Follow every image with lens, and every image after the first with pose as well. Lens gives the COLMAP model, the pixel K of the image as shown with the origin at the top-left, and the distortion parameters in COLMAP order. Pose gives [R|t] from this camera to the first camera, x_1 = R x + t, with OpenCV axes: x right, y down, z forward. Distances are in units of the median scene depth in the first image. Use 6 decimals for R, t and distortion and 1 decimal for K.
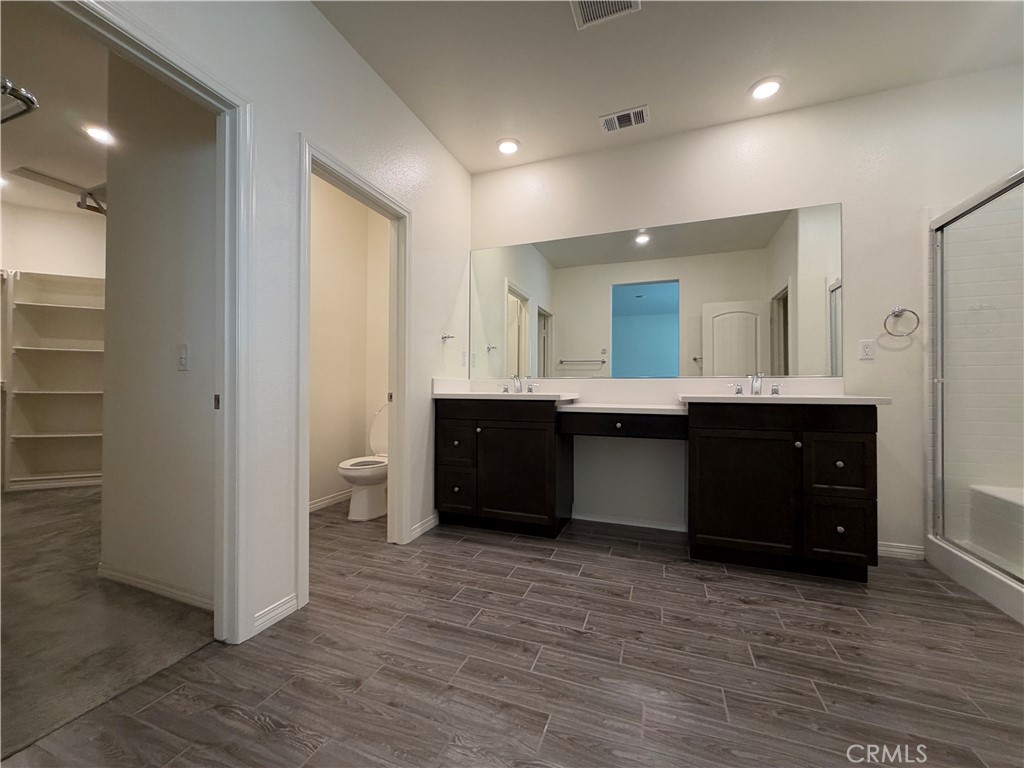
lens RADIAL K [[406.8, 0, 509.1], [0, 406.8, 383.9], [0, 0, 1]] dist [0.002939, -0.000442]
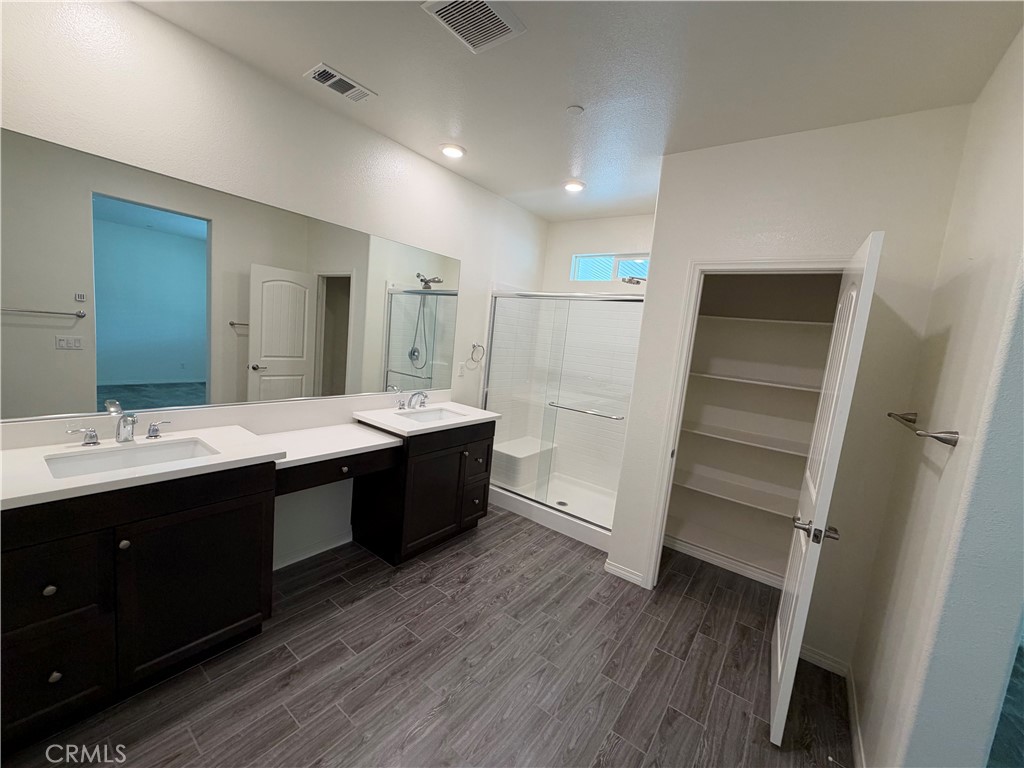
lens RADIAL K [[406.8, 0, 510.2], [0, 406.8, 385.3], [0, 0, 1]] dist [0.002939, -0.000442]
pose [[0.271975, -0.099069, 0.957191, -0.519502], [-0.105967, 0.985554, 0.132114, -0.262019], [-0.956452, -0.137362, 0.257548, 0.495302]]
